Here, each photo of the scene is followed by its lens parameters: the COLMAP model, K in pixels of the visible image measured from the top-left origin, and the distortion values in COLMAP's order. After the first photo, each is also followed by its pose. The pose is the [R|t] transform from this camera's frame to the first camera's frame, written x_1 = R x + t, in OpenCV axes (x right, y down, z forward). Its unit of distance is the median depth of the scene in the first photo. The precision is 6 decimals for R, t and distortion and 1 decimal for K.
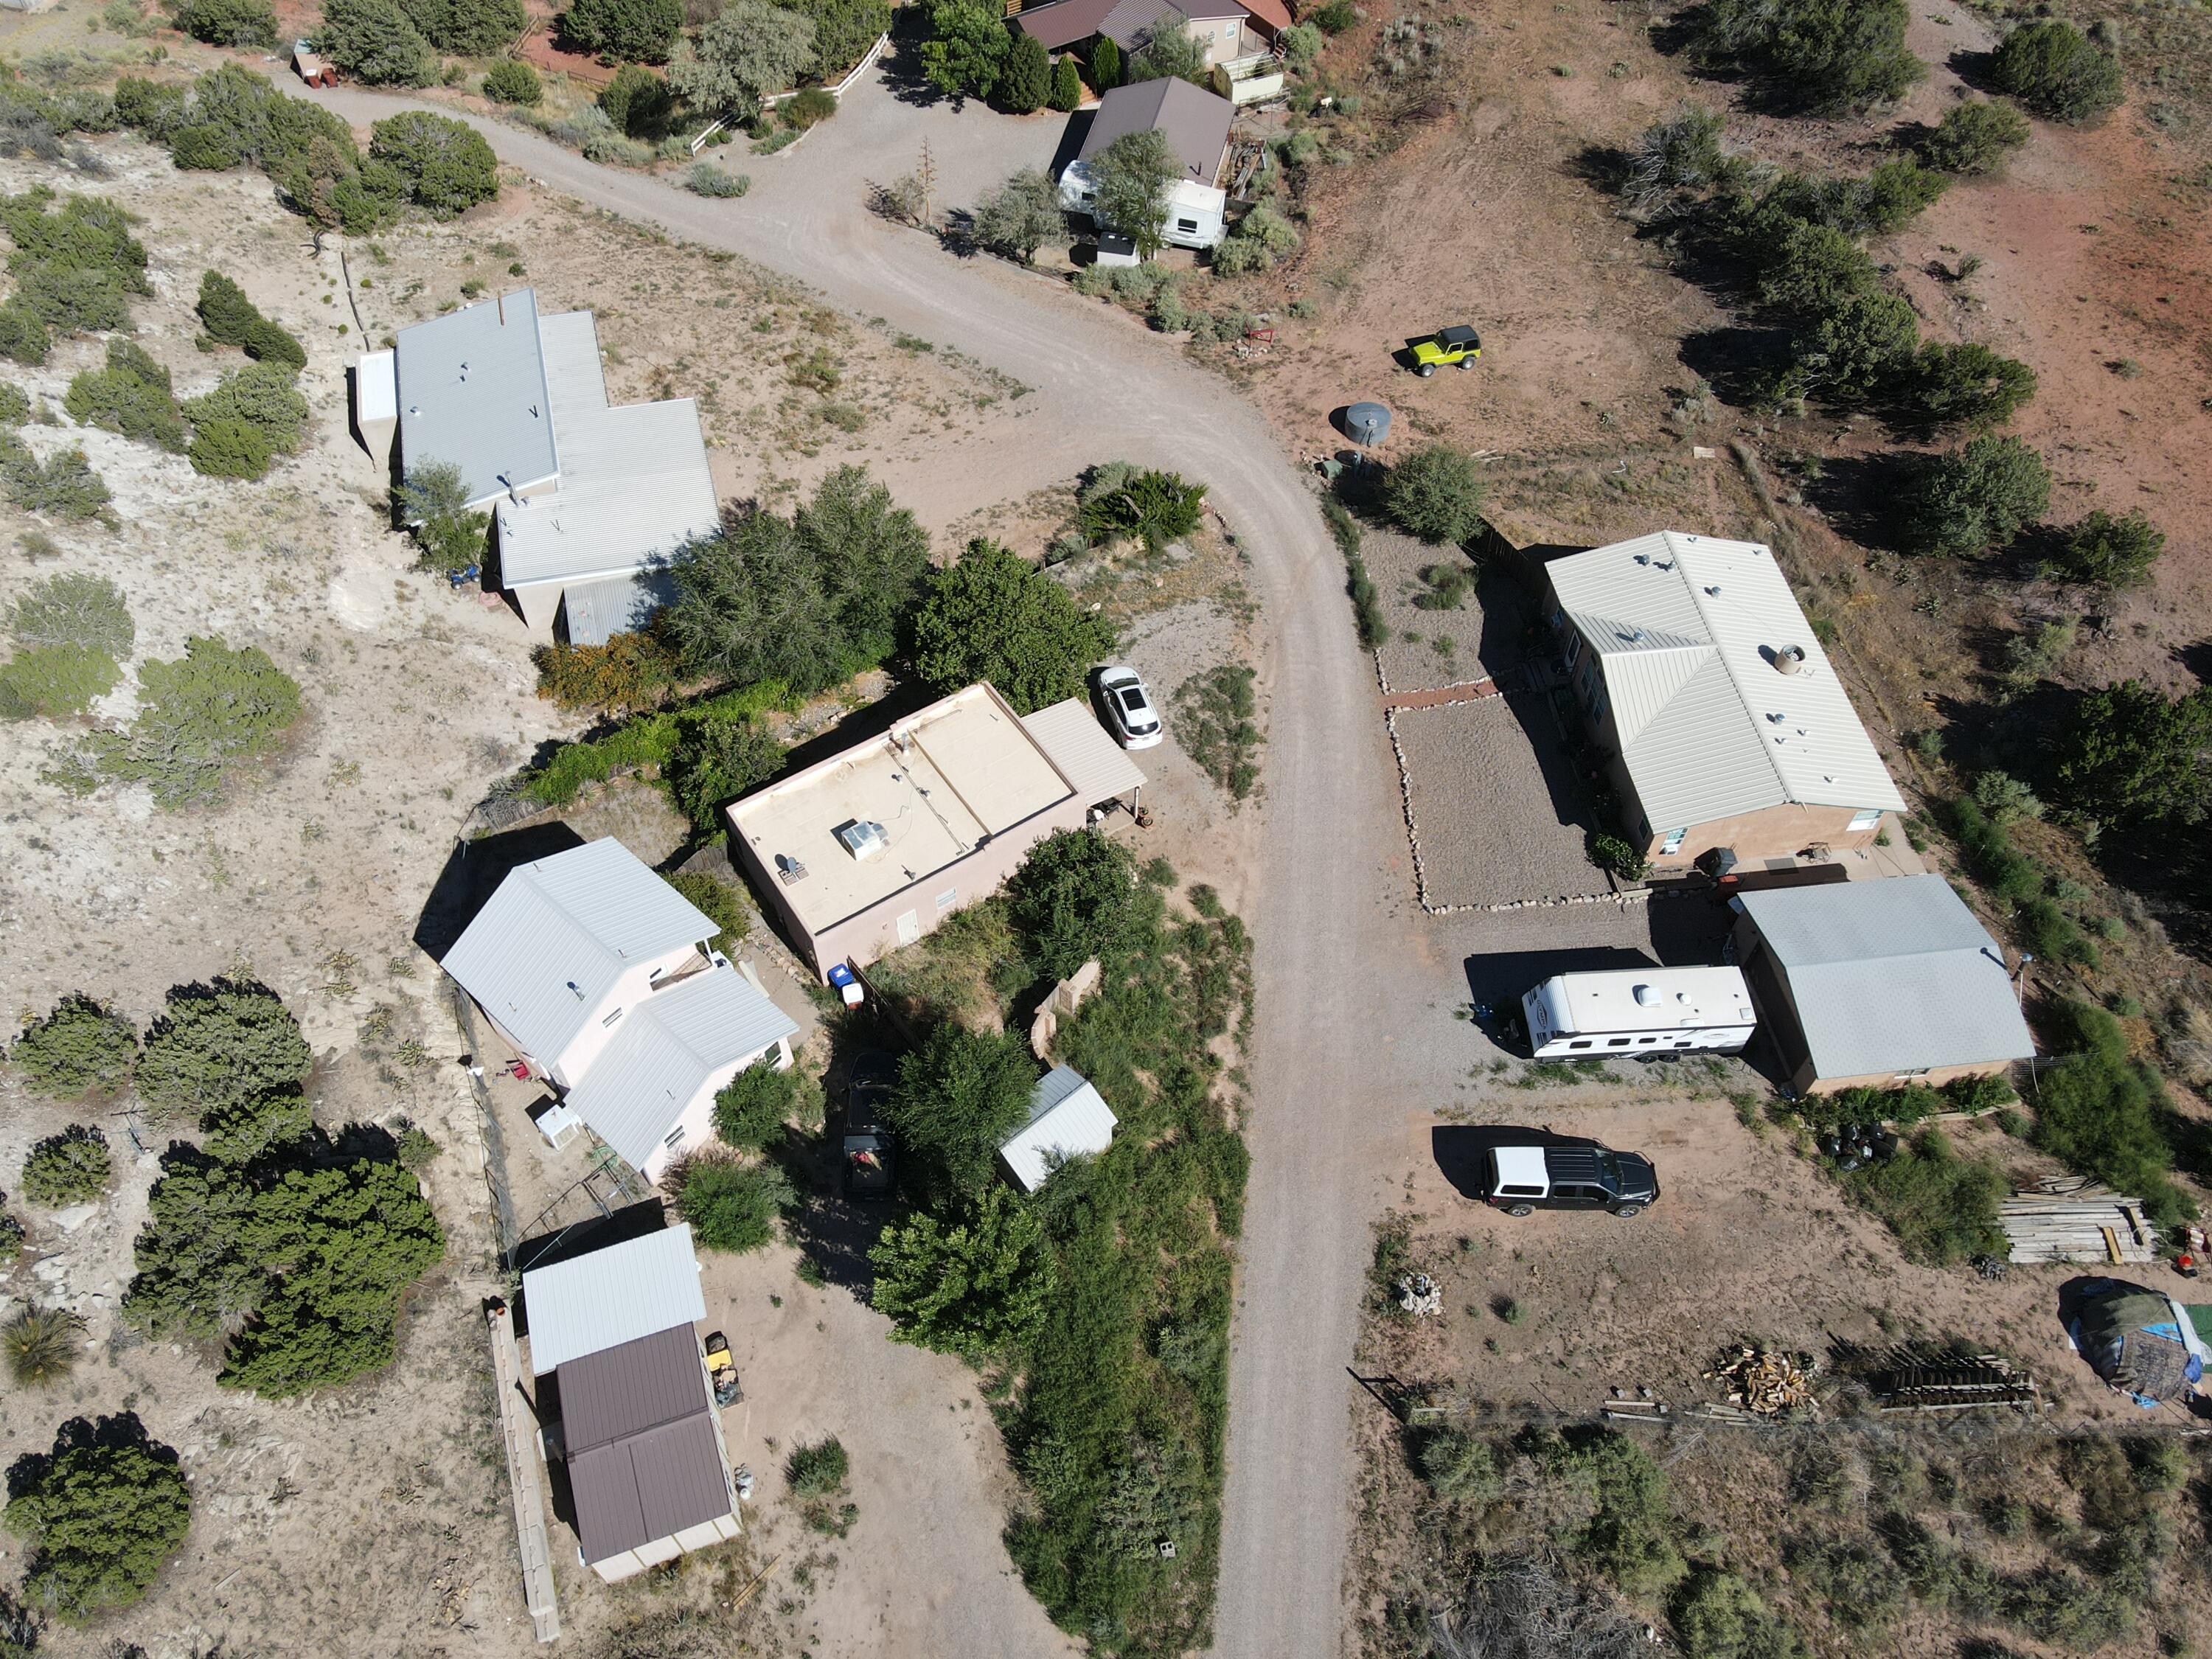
lens RADIAL K [[1618.8, 0, 1087.7], [0, 1618.8, 821.3], [0, 0, 1]] dist [0.009795, 0.013225]
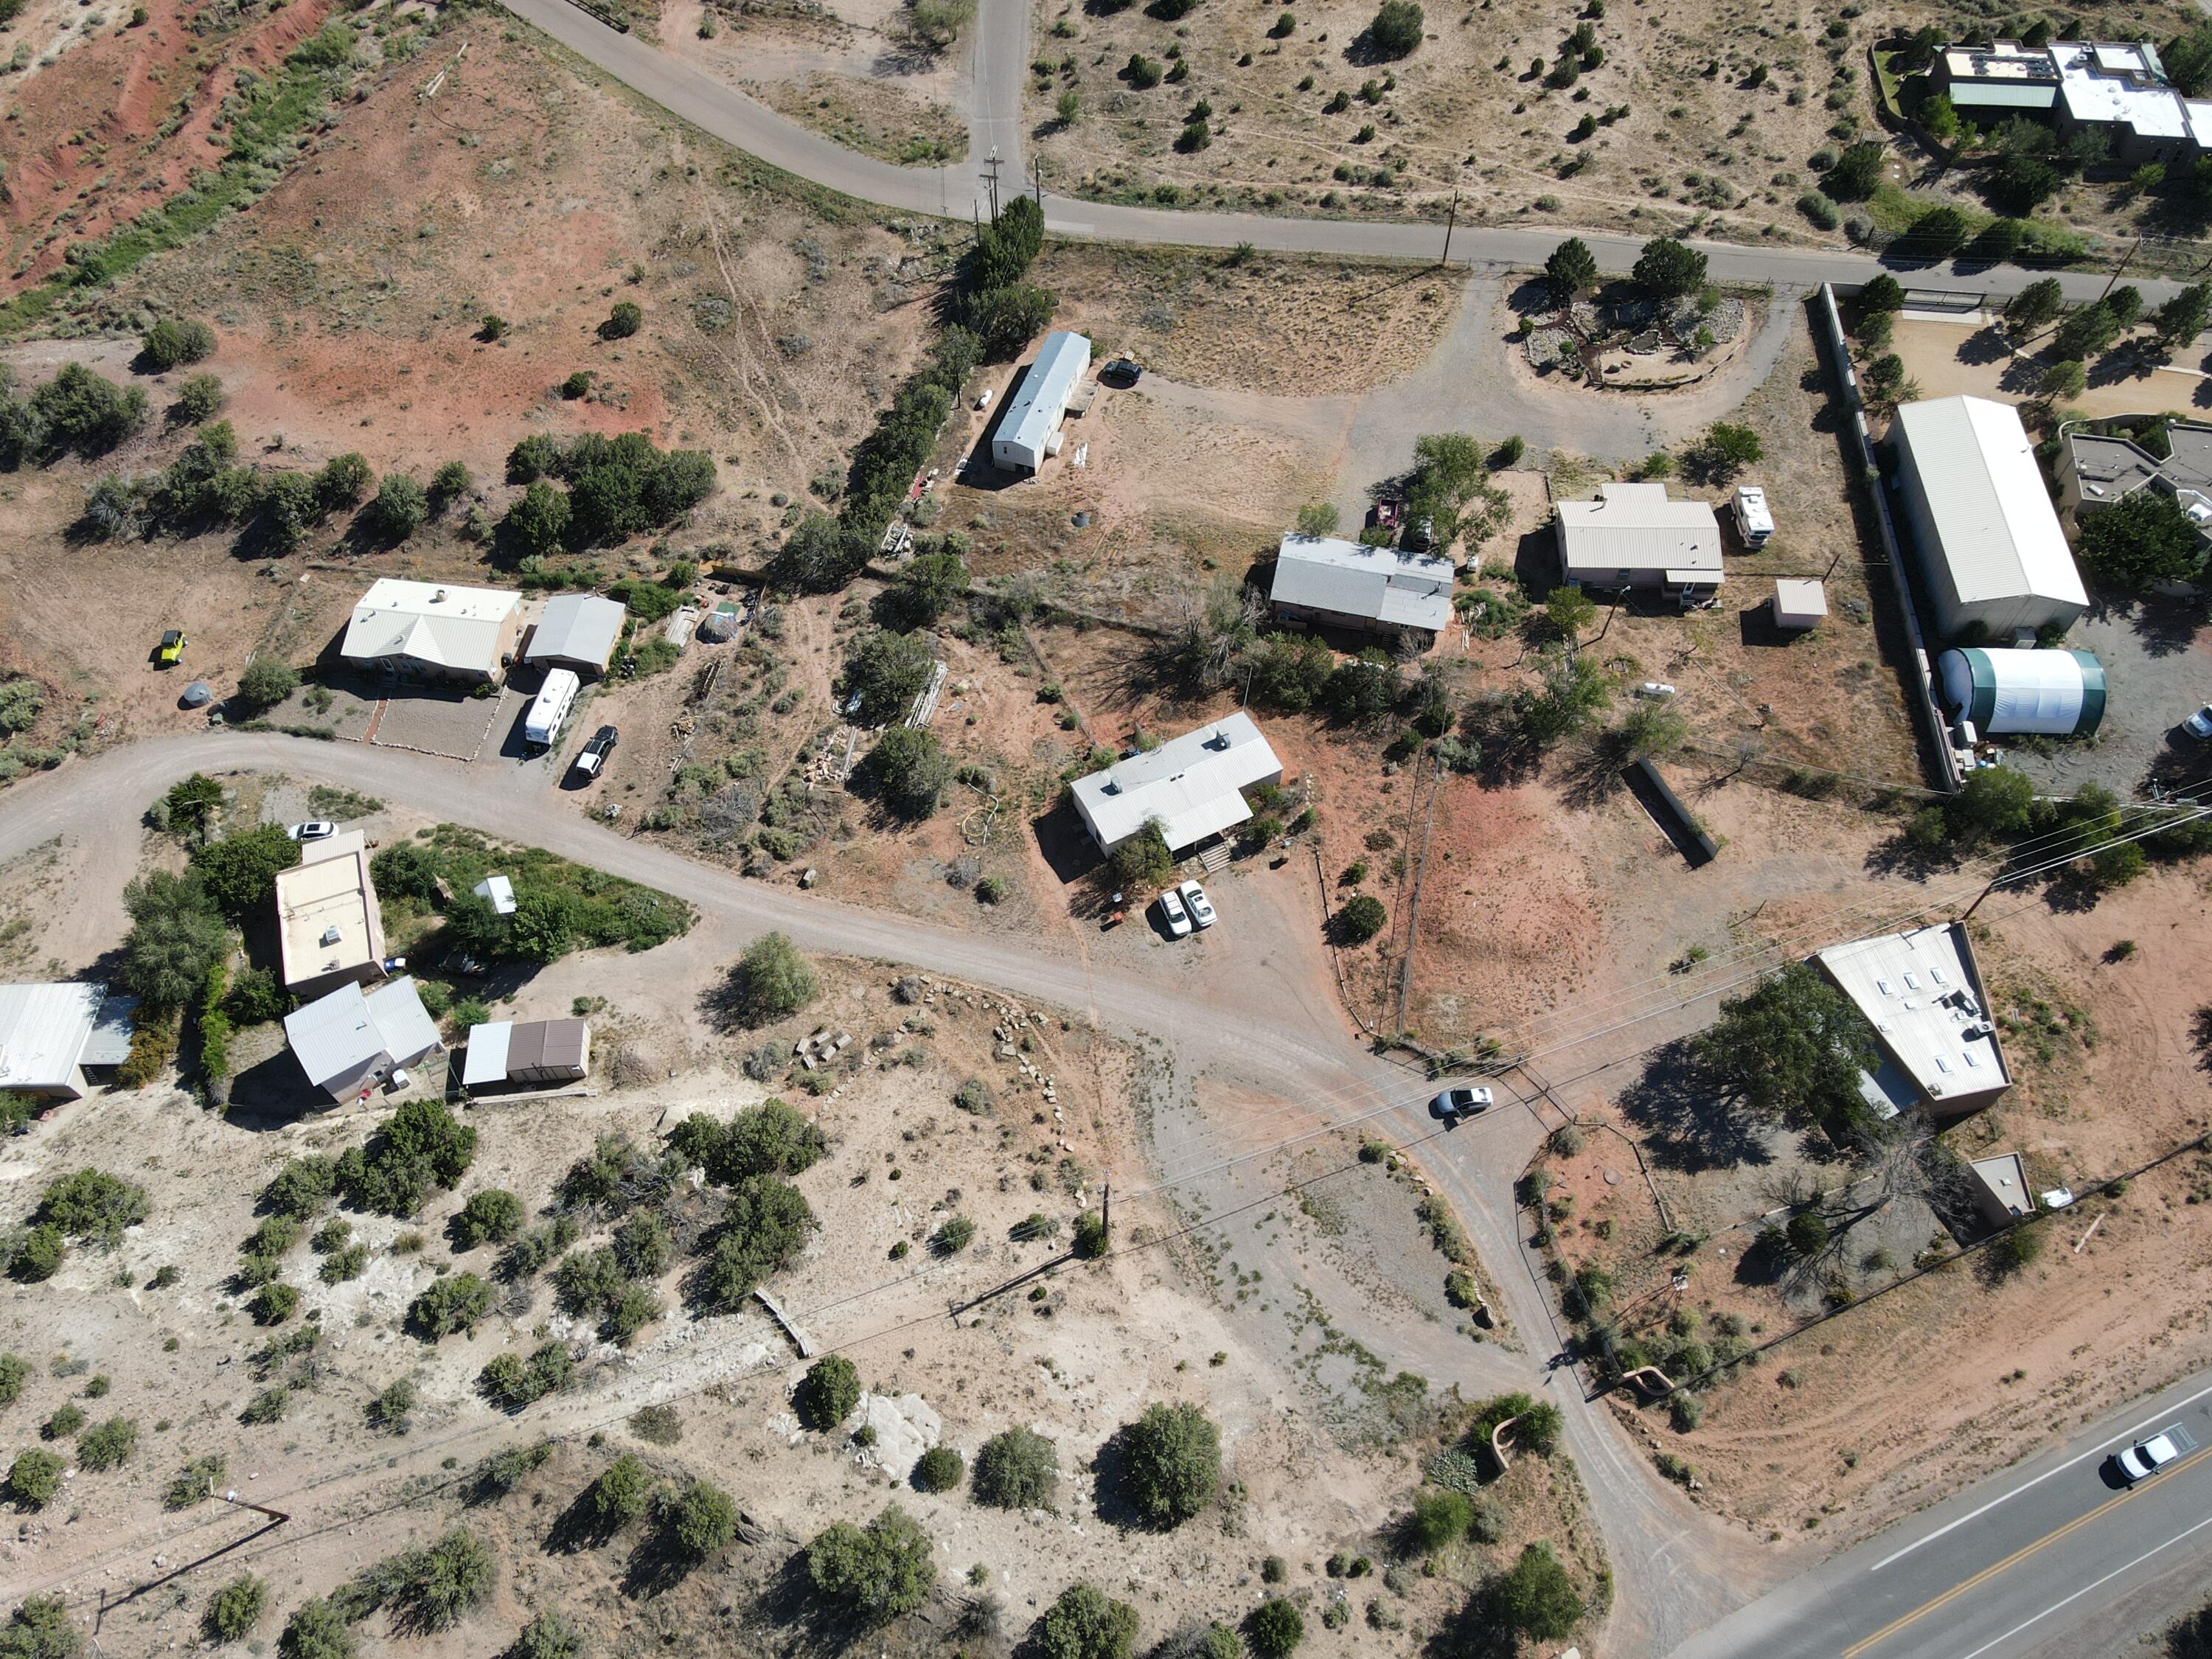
lens RADIAL K [[1618.8, 0, 1103.7], [0, 1618.8, 837.6], [0, 0, 1]] dist [0.009795, 0.013225]
pose [[0.247677, -0.813443, 0.526276, -1.034430], [0.775852, 0.491865, 0.395124, -0.127176], [-0.580267, 0.310449, 0.752935, -1.496892]]
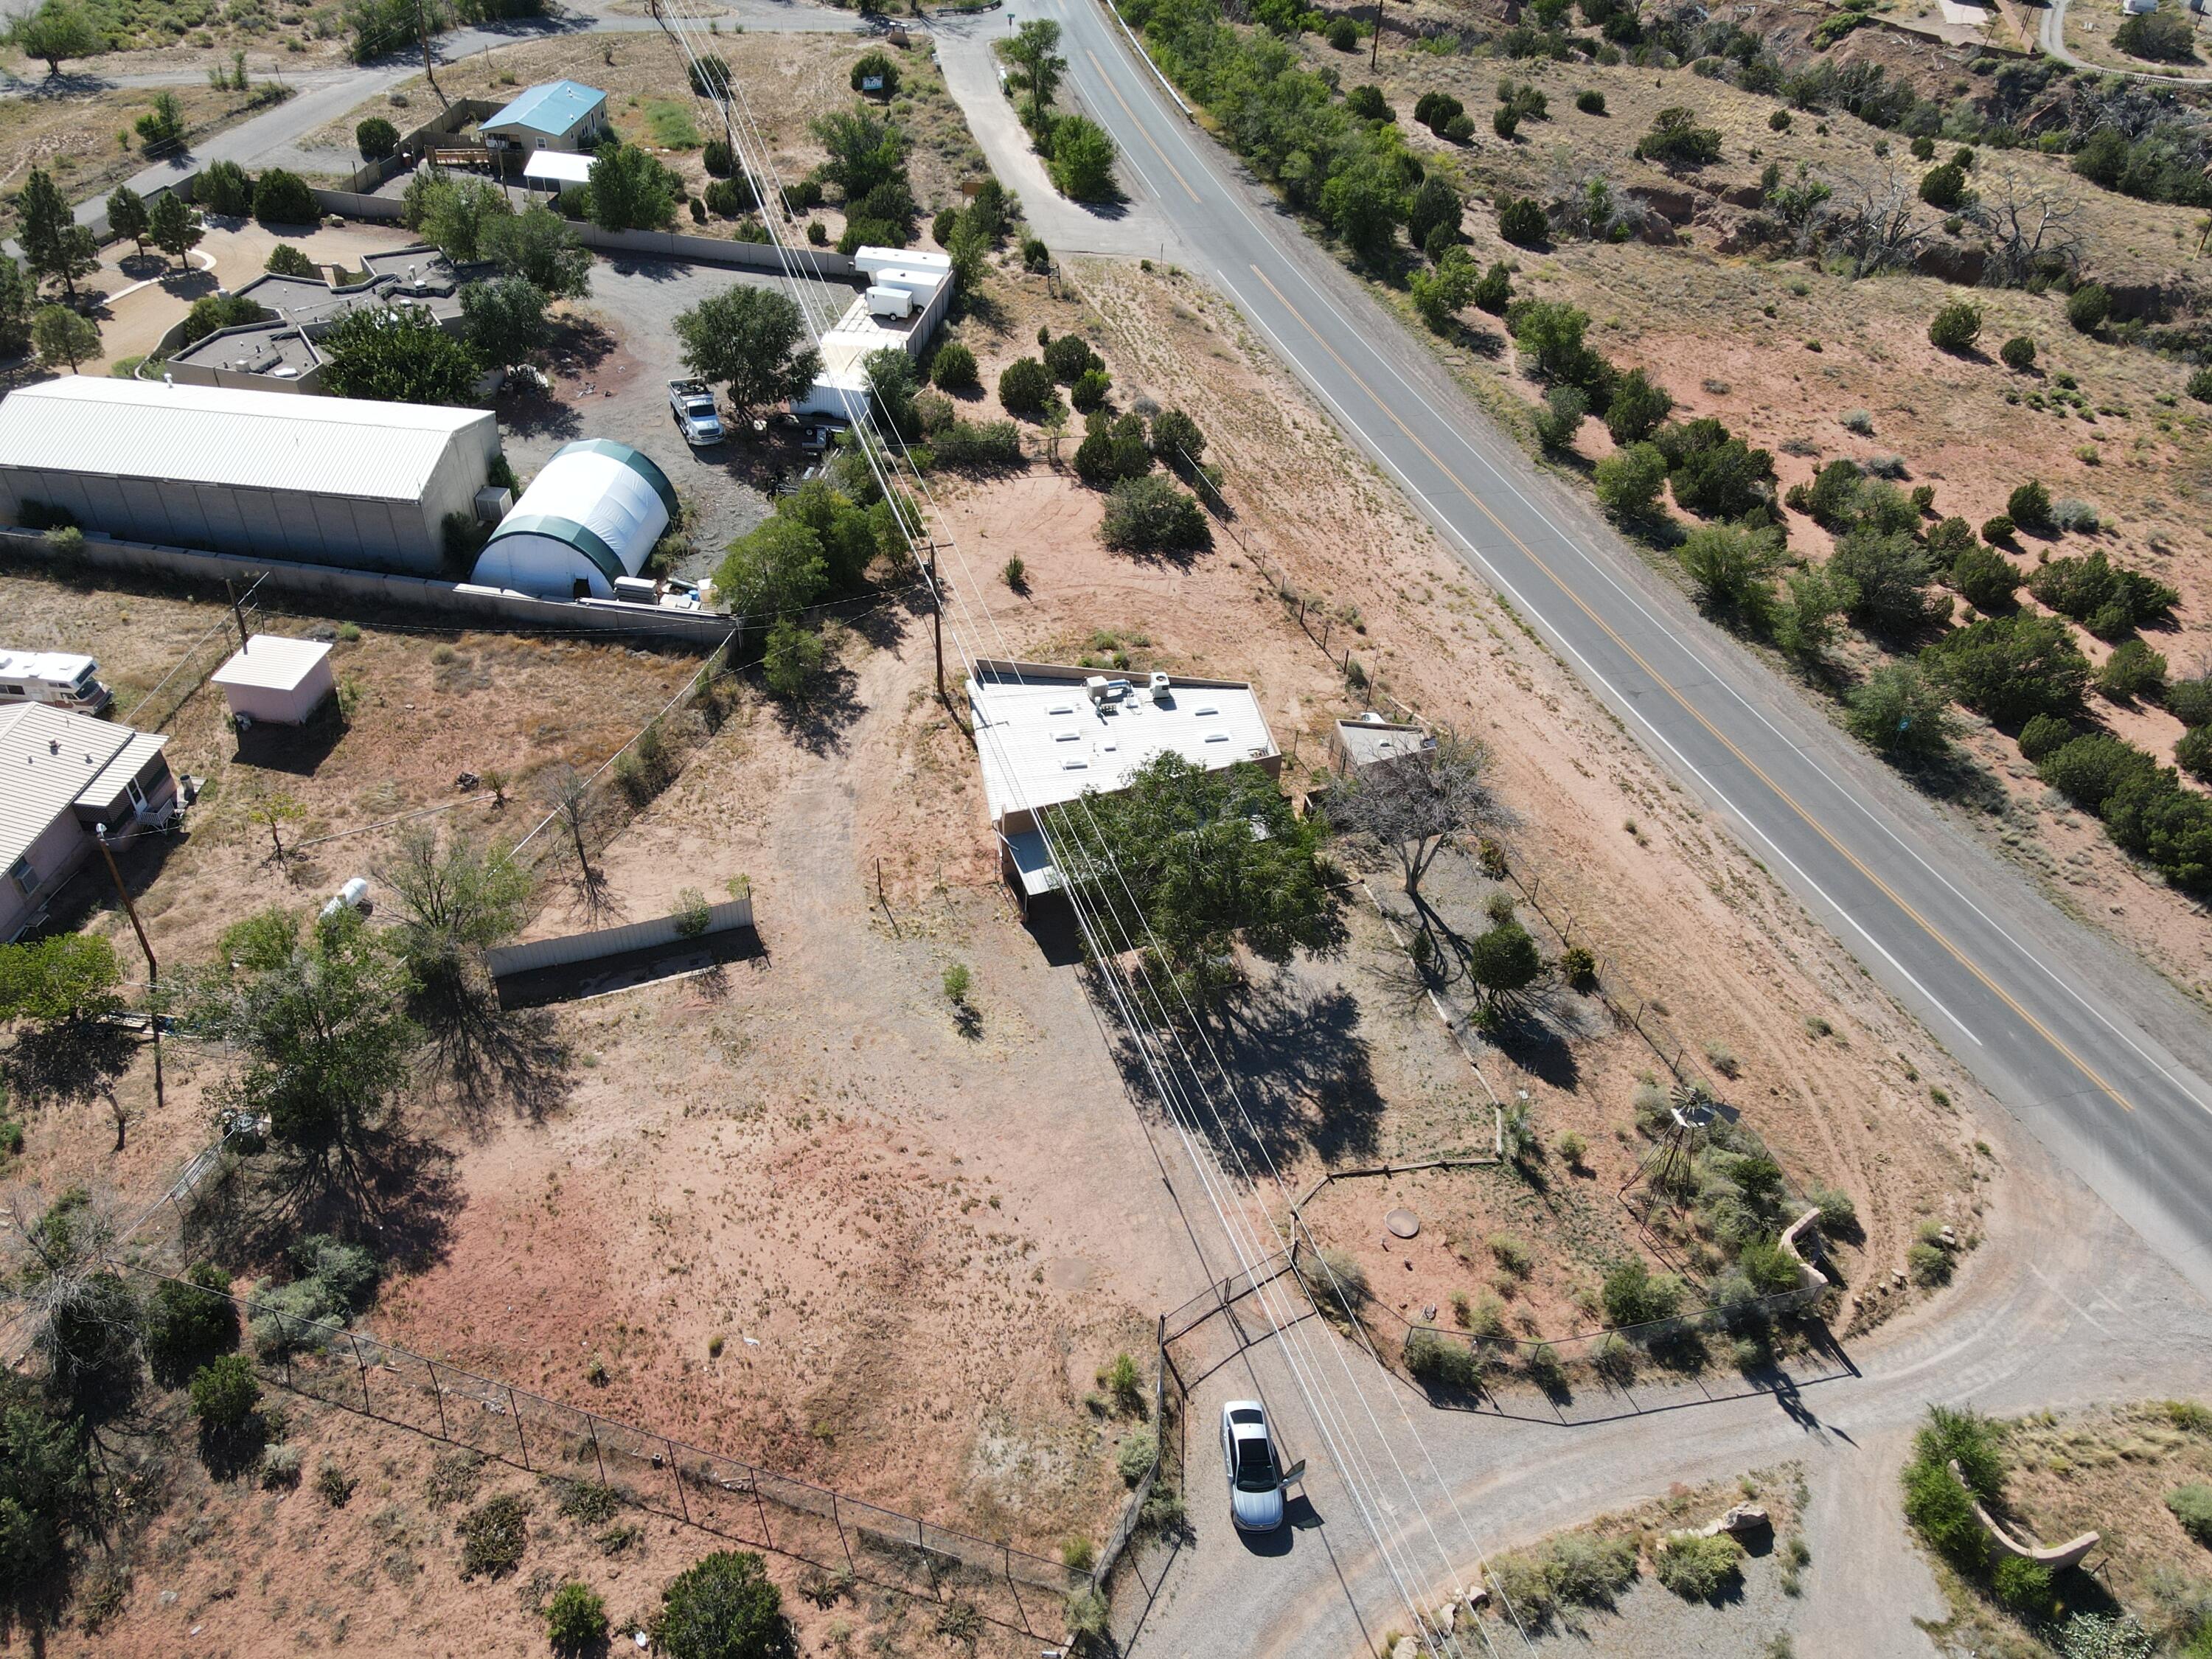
lens RADIAL K [[1618.8, 0, 1089.0], [0, 1618.8, 825.3], [0, 0, 1]] dist [0.009795, 0.013225]
pose [[-0.953809, -0.216579, 0.208189, -0.005978], [0.214340, -0.005040, 0.976746, 0.400158], [-0.210493, 0.976252, 0.051229, -0.328670]]
